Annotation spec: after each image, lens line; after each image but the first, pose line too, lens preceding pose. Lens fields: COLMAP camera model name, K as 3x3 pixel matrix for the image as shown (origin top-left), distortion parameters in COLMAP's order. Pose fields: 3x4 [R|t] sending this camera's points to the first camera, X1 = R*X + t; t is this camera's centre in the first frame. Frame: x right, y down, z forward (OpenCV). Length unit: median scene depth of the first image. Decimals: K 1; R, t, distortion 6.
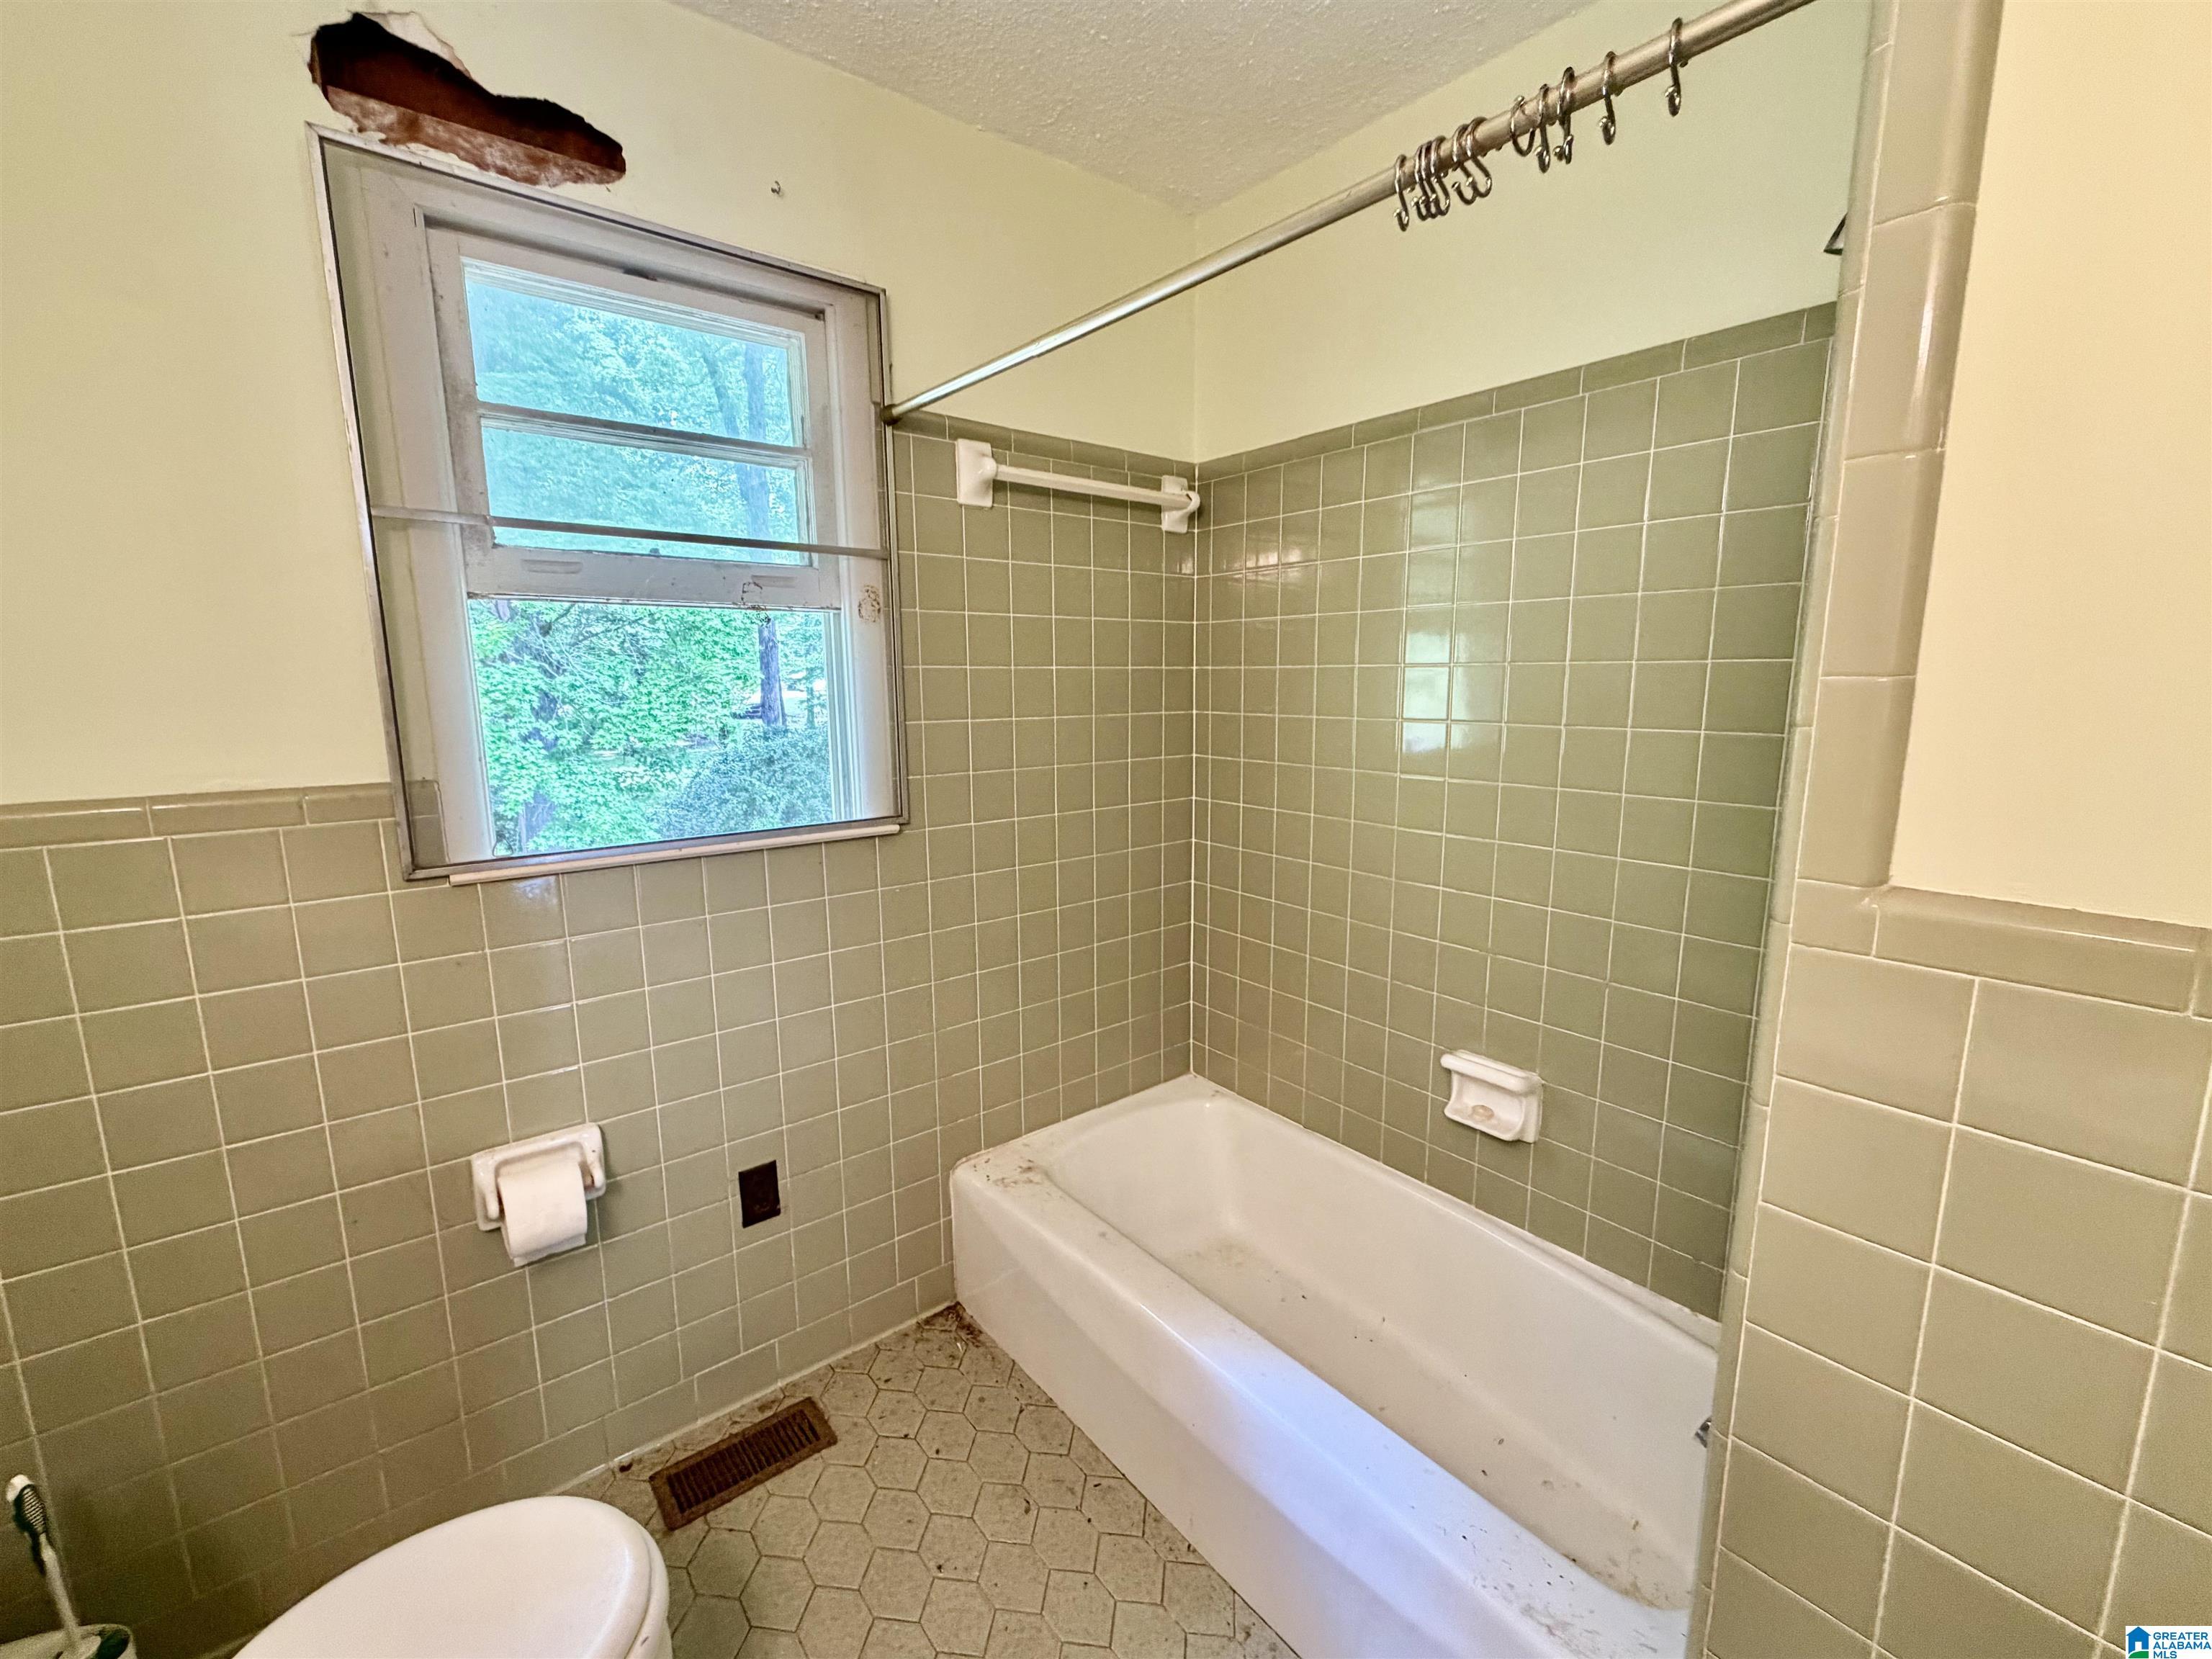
lens RADIAL K [[930.5, 0, 1106.1], [0, 930.5, 826.9], [0, 0, 1]] dist [-0.001342, -0.000342]
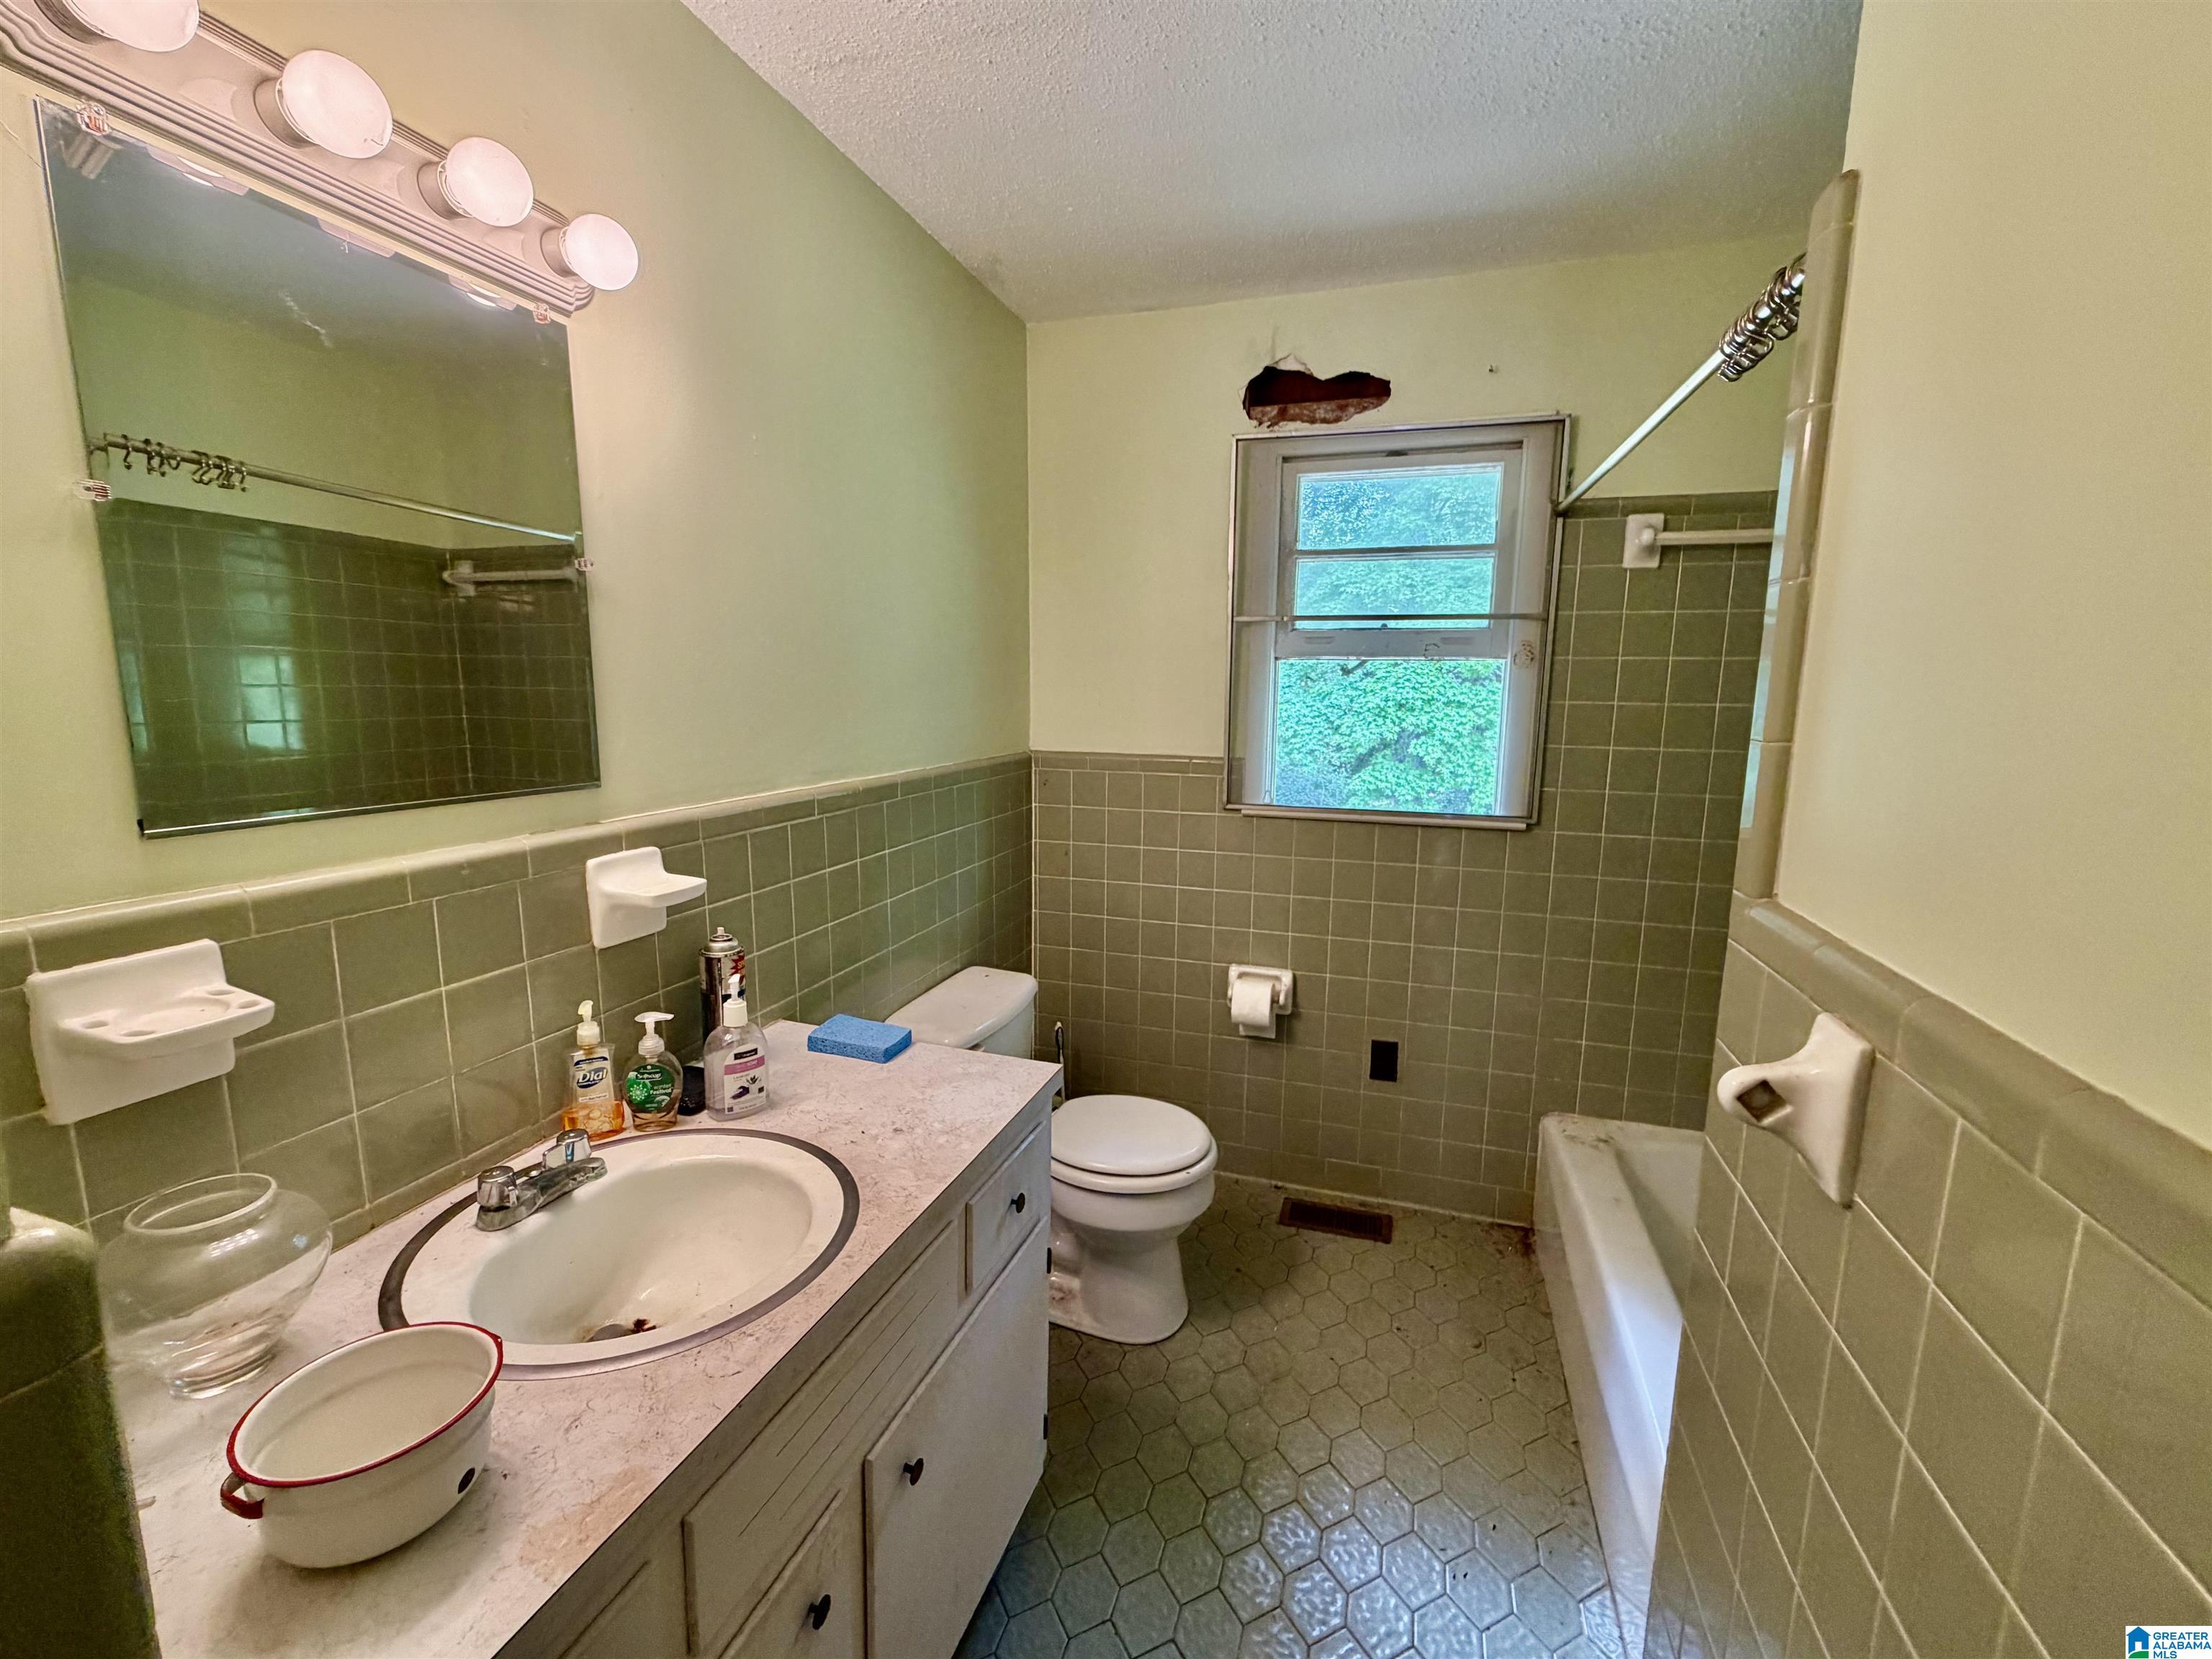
lens RADIAL K [[885.5, 0, 1101.6], [0, 885.5, 824.0], [0, 0, 1]] dist [0.001432, 0.000135]
pose [[0.544564, 0.133528, -0.828022, 0.510590], [-0.151922, 0.986619, 0.059189, 0.015199], [0.824845, 0.093562, 0.557563, -0.179725]]
